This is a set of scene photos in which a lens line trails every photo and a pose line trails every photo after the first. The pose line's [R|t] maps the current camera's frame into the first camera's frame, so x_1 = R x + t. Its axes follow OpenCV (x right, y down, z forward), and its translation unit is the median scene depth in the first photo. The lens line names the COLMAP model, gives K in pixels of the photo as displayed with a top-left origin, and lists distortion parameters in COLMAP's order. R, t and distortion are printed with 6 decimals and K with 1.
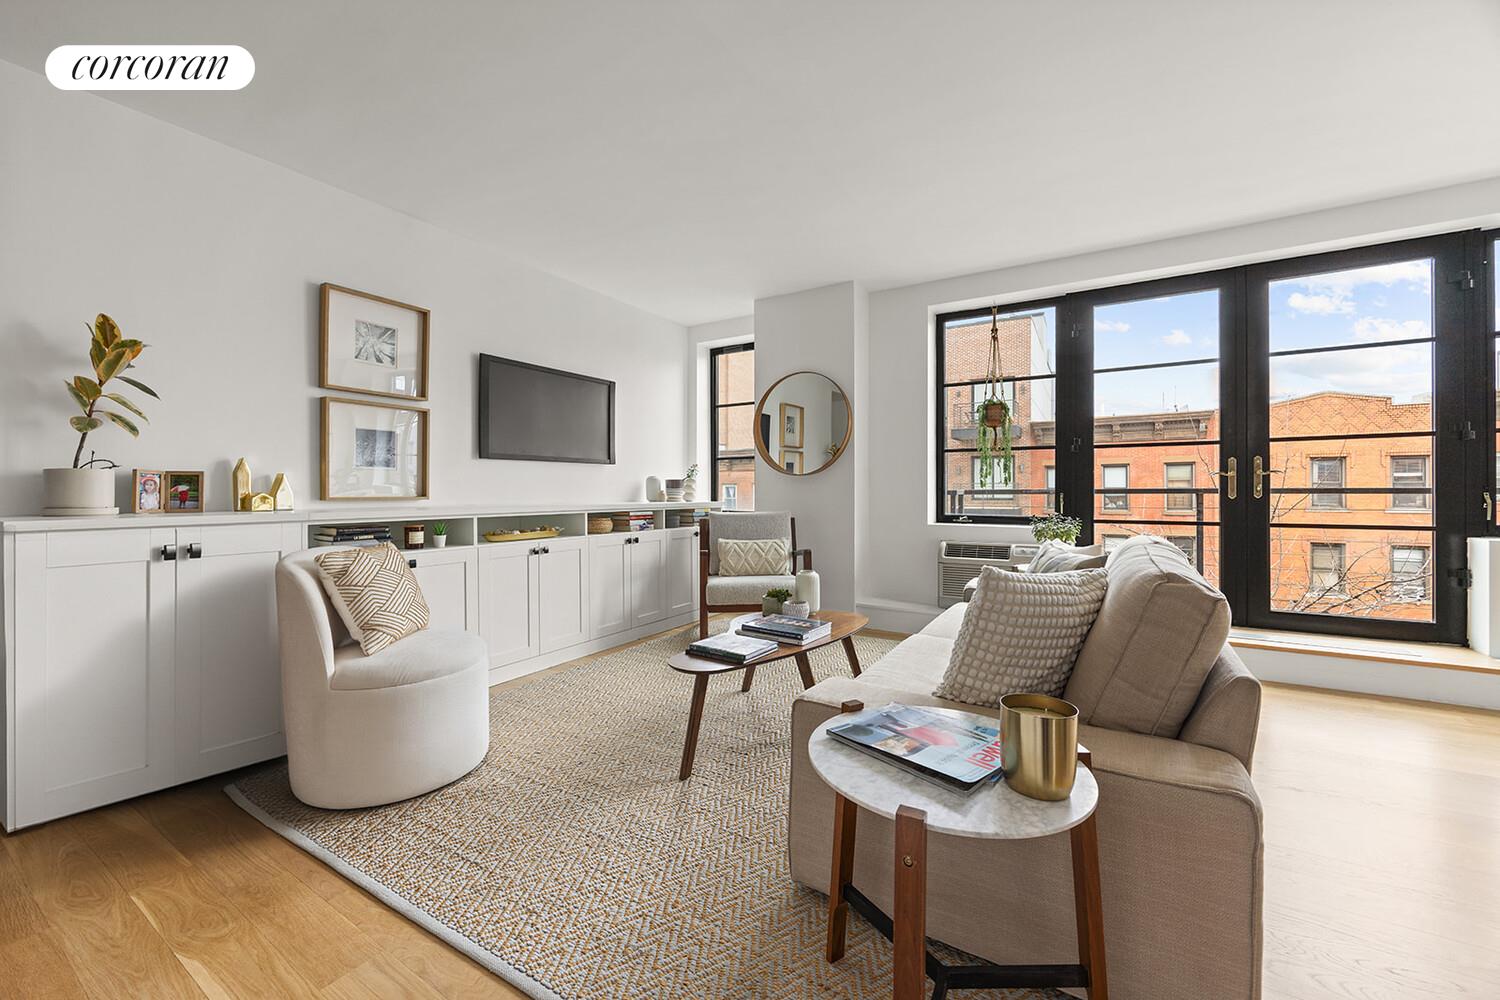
lens RADIAL K [[585.9, 0, 749.4], [0, 585.9, 491.8], [0, 0, 1]] dist [-0.001674, -0.000245]
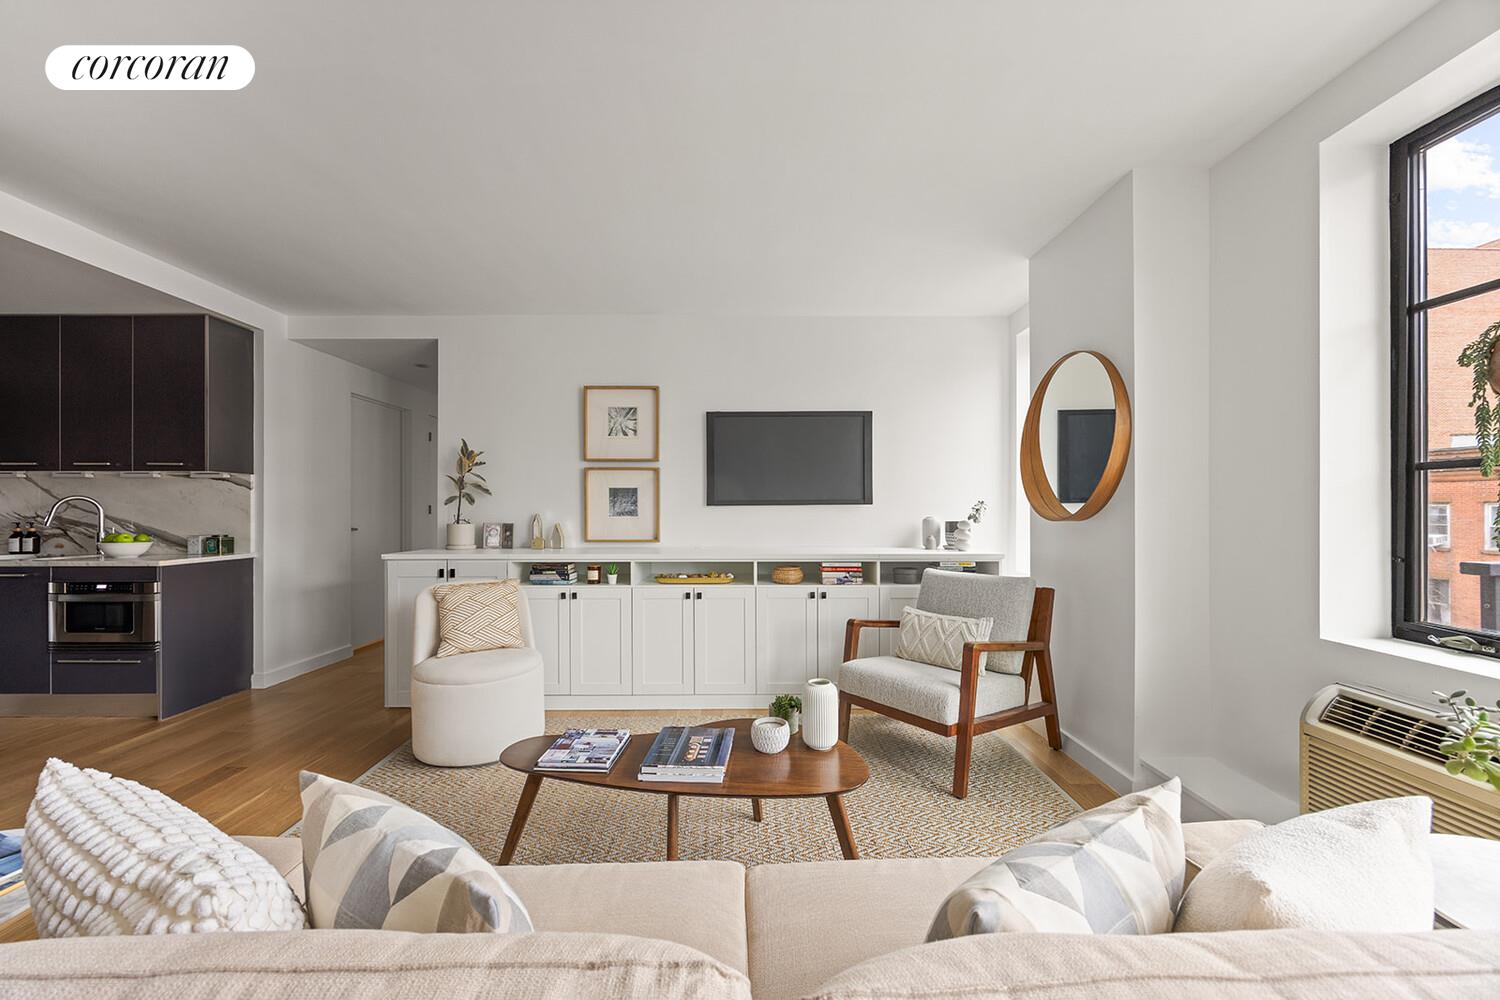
lens RADIAL K [[585.9, 0, 749.4], [0, 585.9, 491.8], [0, 0, 1]] dist [-0.001674, -0.000245]
pose [[0.525169, -0.029898, -0.850472, 0.580280], [0.000515, 0.999394, -0.034815, -0.048281], [0.850998, 0.017846, 0.524866, 0.523769]]
